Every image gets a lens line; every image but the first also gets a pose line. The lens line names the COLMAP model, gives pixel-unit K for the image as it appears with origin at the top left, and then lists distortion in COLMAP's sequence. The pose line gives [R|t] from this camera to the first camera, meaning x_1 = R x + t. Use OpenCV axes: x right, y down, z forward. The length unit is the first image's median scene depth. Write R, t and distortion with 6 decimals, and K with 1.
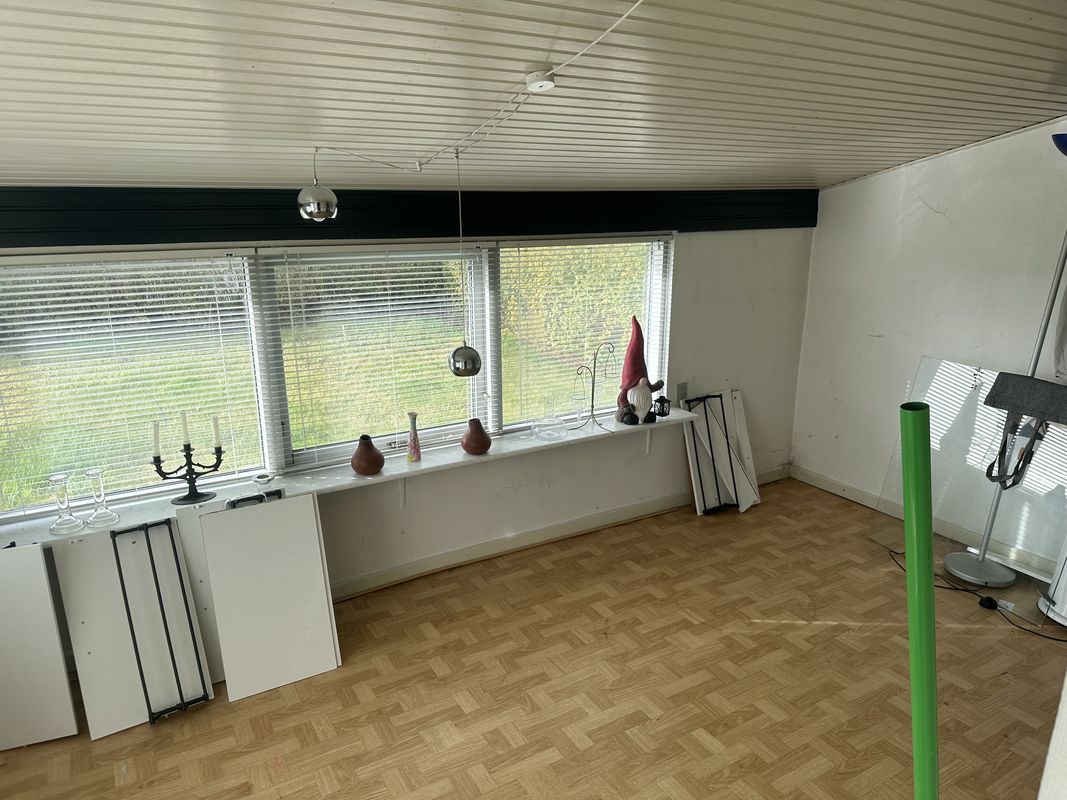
lens RADIAL K [[739.8, 0, 538.9], [0, 739.8, 398.9], [0, 0, 1]] dist [0.078180, -0.065116]
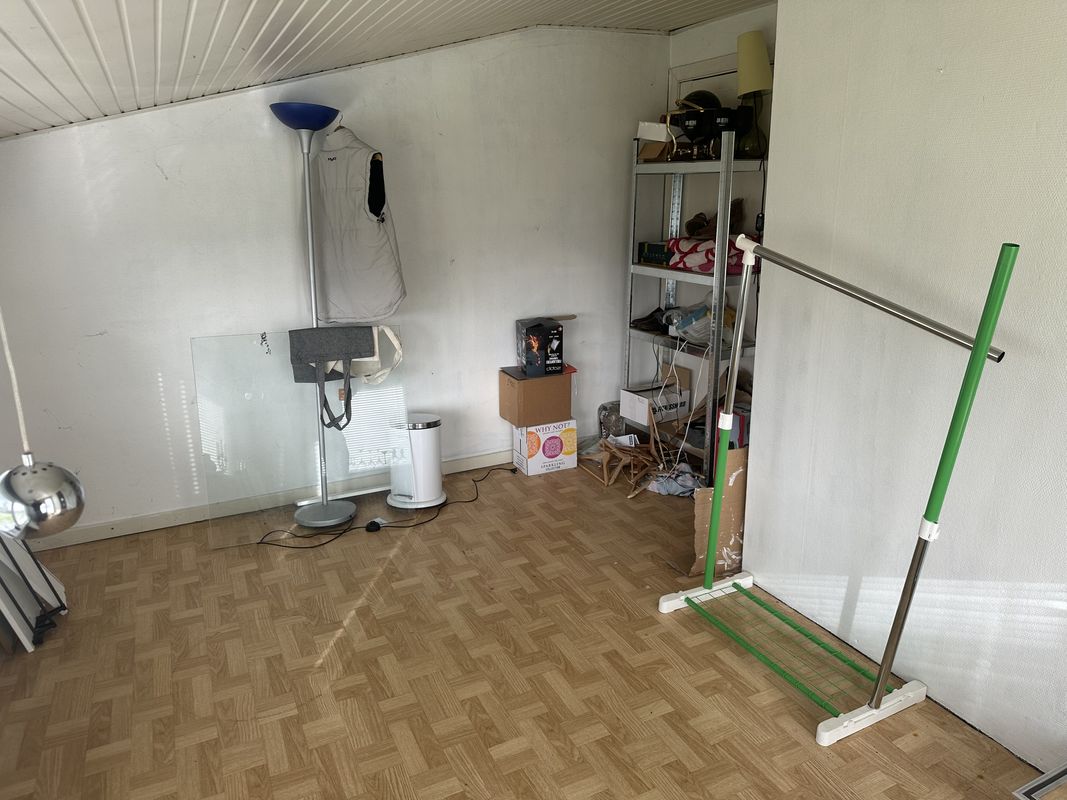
lens RADIAL K [[739.8, 0, 538.9], [0, 739.8, 398.9], [0, 0, 1]] dist [0.078180, -0.065116]
pose [[0.120170, -0.285157, 0.950918, -0.373094], [0.279071, 0.928938, 0.243299, -0.107399], [-0.952722, 0.236137, 0.191209, 0.506443]]
